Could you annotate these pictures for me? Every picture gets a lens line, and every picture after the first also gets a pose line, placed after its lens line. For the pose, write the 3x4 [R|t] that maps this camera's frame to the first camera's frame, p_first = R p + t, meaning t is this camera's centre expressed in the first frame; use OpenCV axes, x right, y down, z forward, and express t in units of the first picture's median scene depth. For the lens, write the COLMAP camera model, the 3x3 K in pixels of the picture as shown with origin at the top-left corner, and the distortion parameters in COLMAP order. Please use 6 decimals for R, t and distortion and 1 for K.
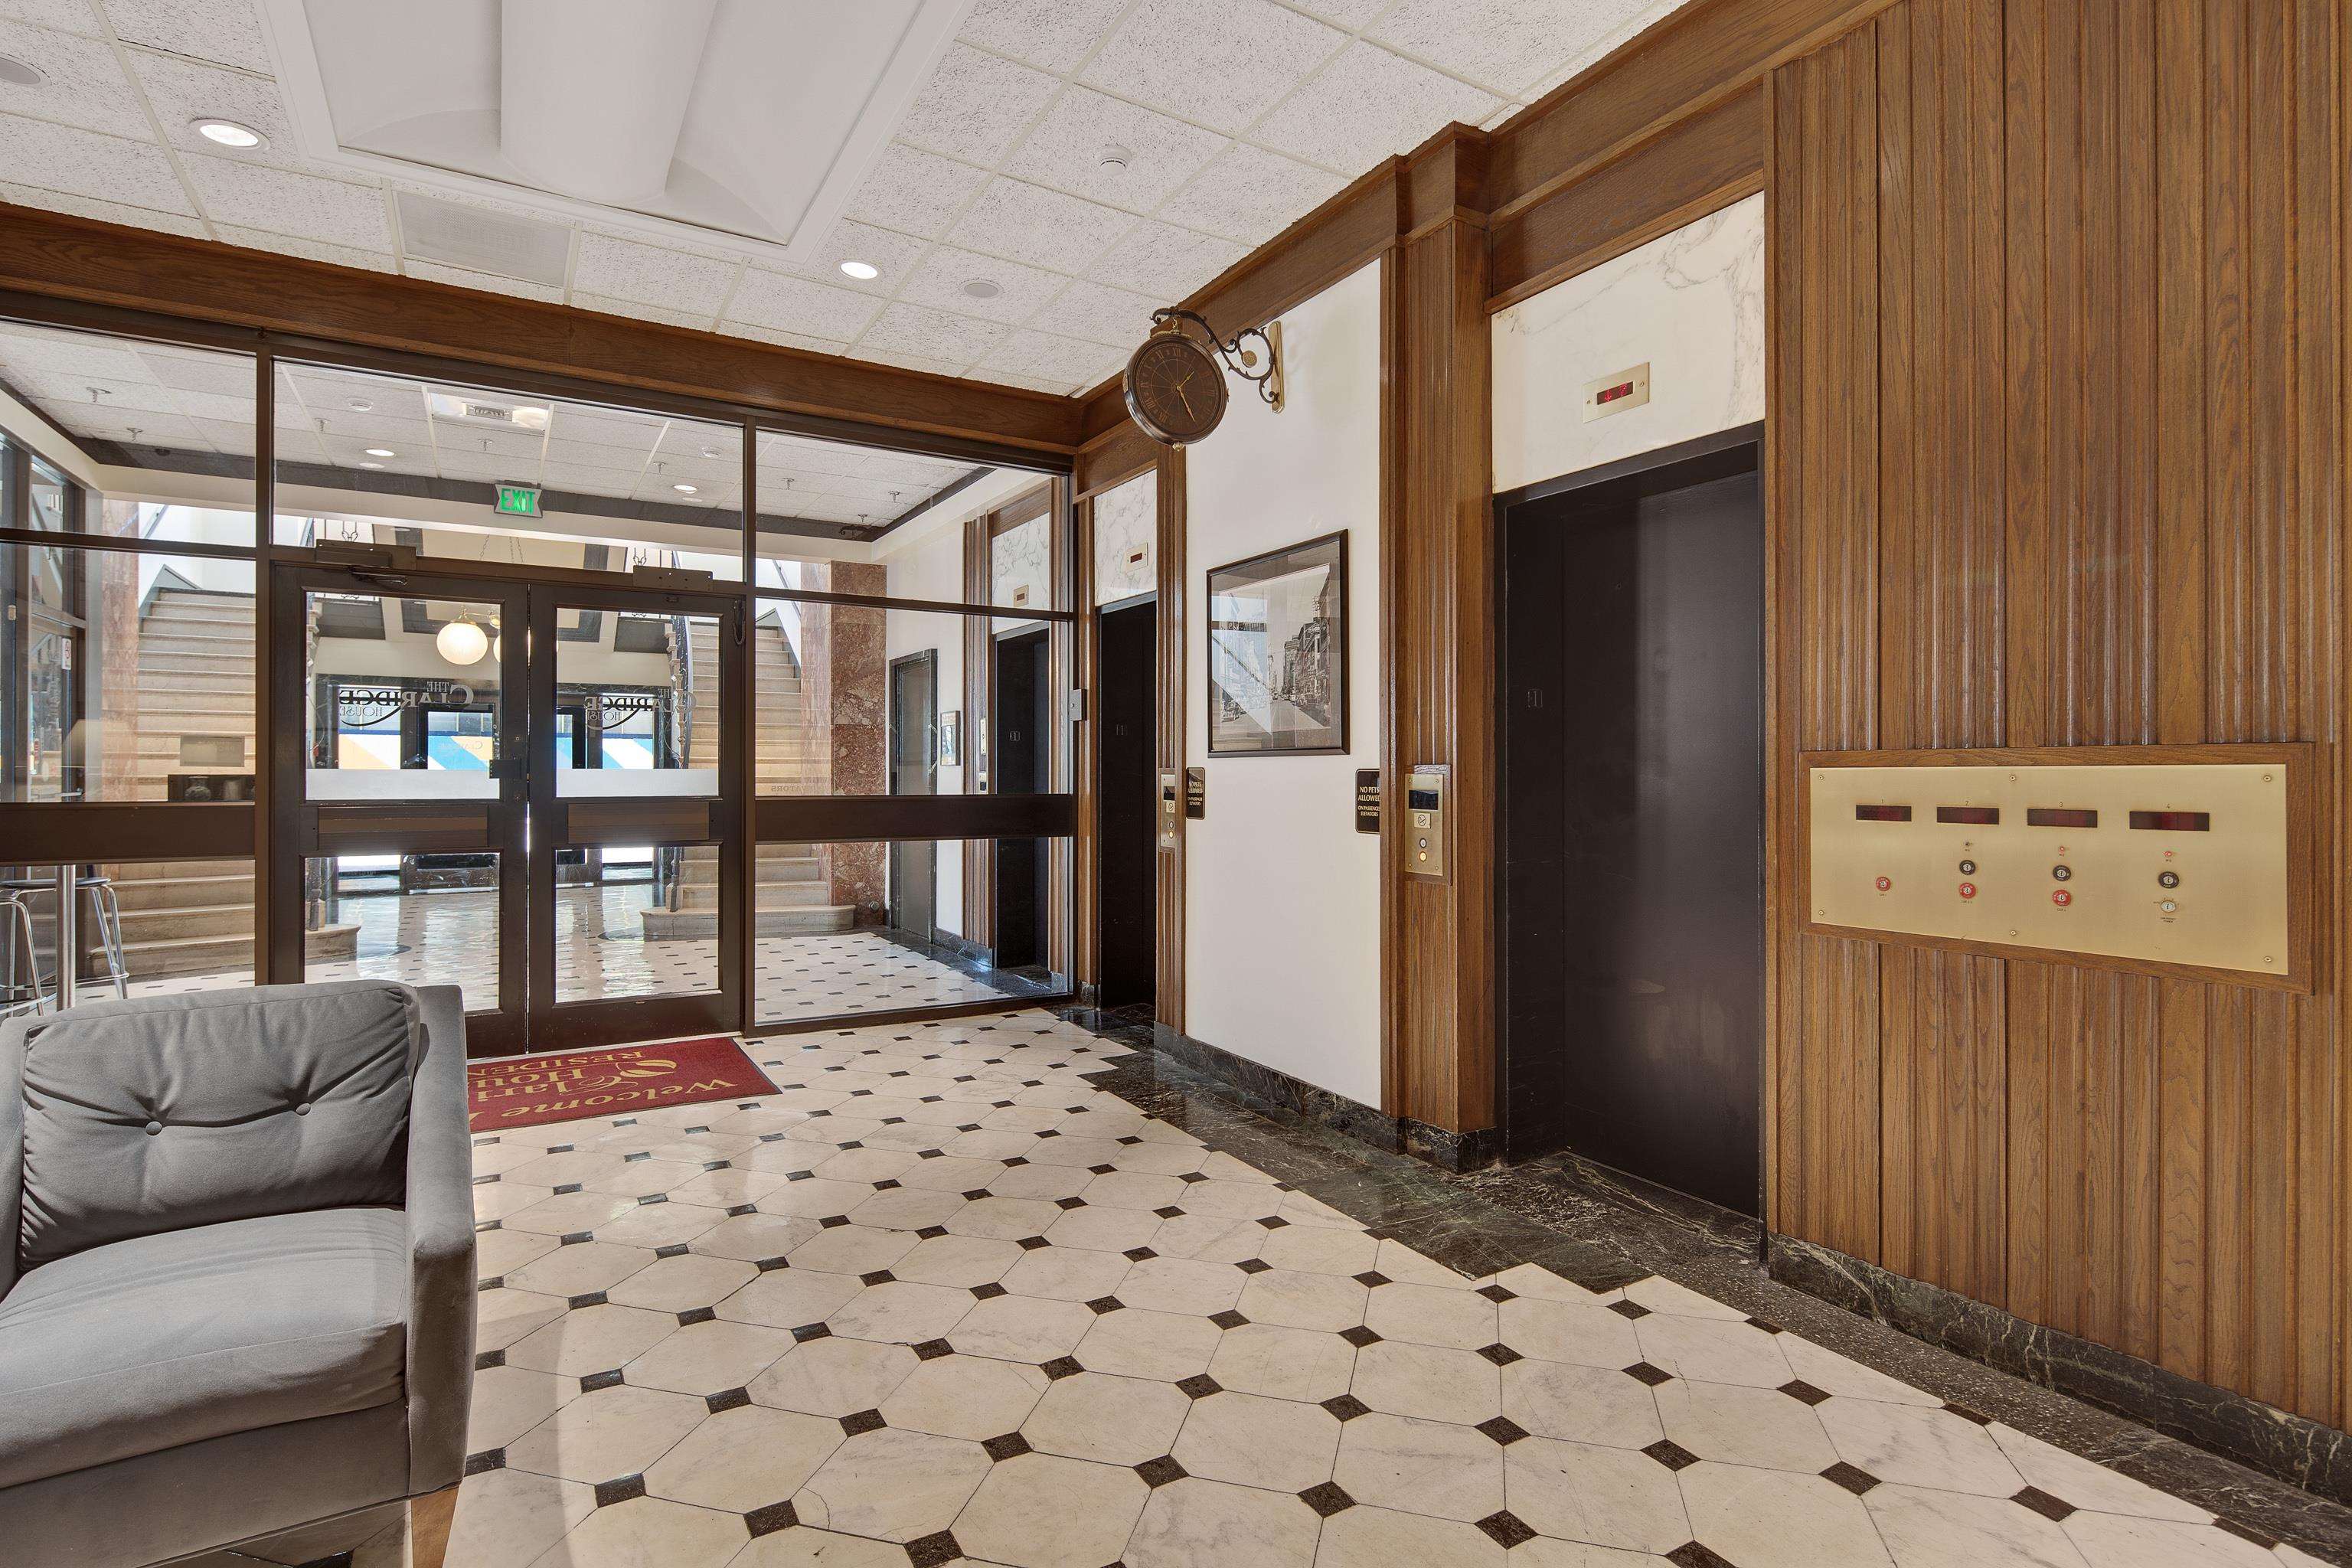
lens RADIAL K [[1133.9, 0, 1175.4], [0, 1133.9, 775.4], [0, 0, 1]] dist [-0.000251, 0.000042]
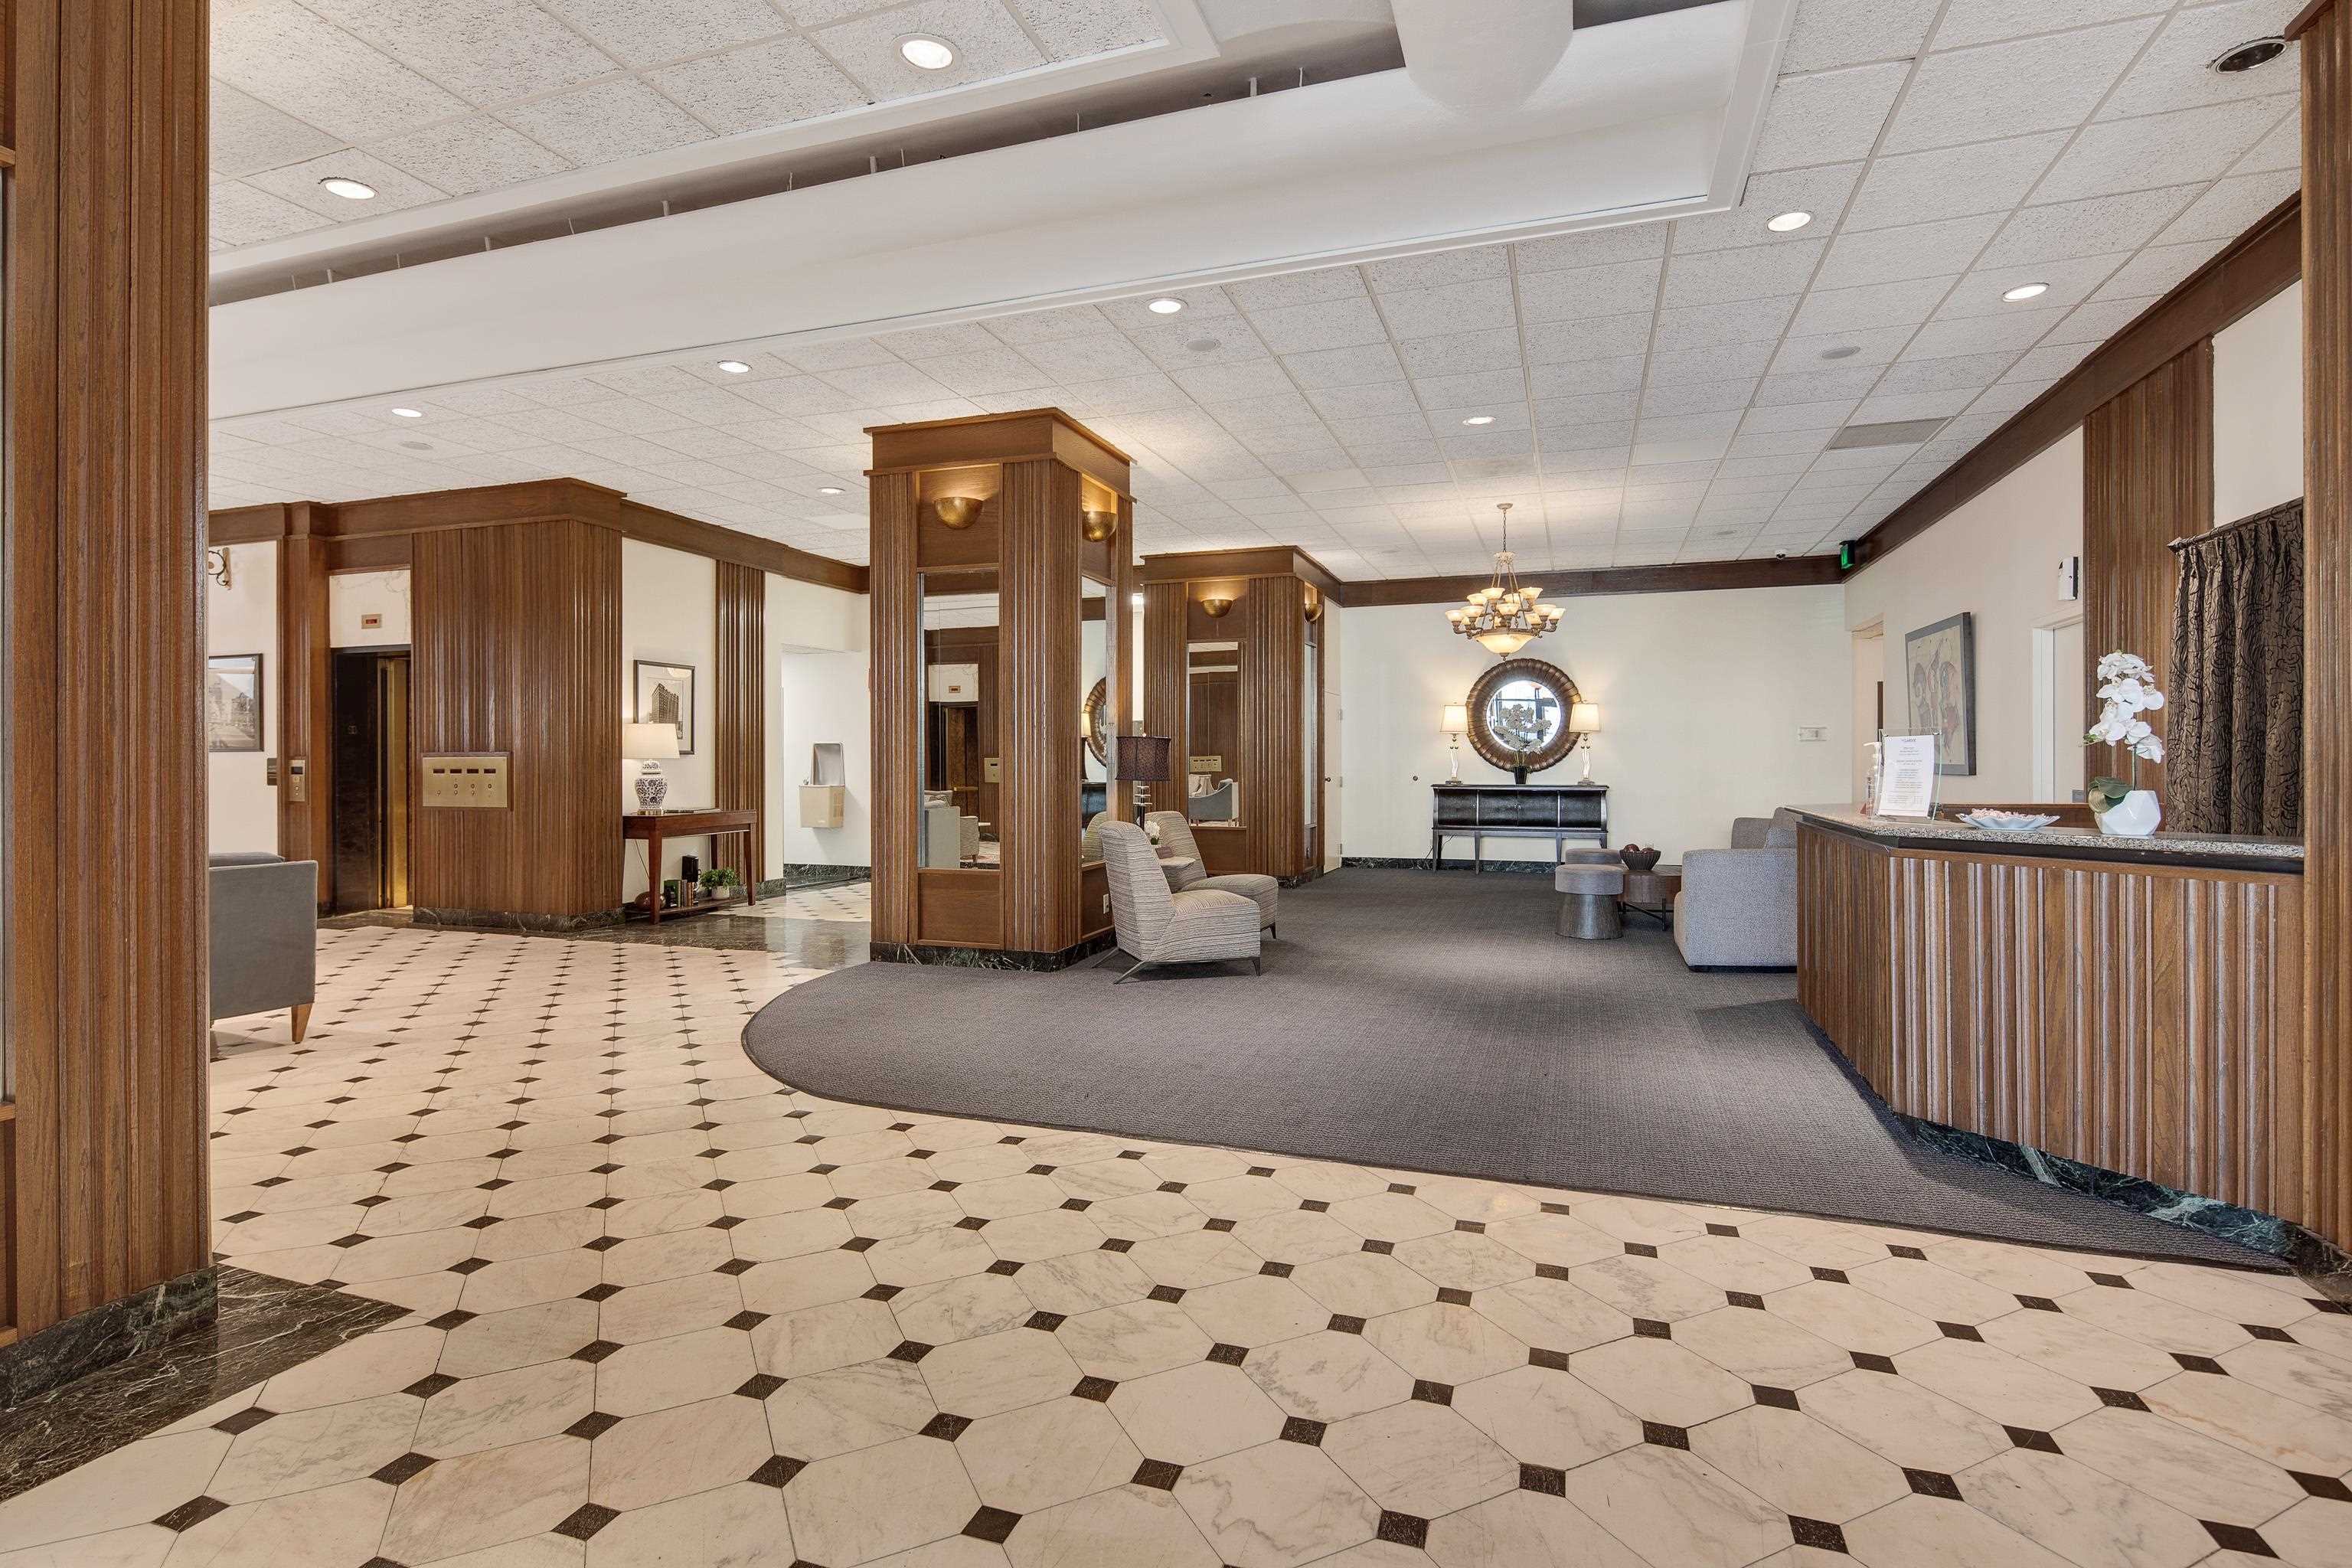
lens RADIAL K [[1133.9, 0, 1179.3], [0, 1133.9, 766.7], [0, 0, 1]] dist [-0.000251, 0.000042]
pose [[0.766834, -0.002628, 0.641840, 0.107669], [0.005760, 0.999980, -0.002787, 0.031400], [-0.641819, 0.005834, 0.766834, -2.055882]]
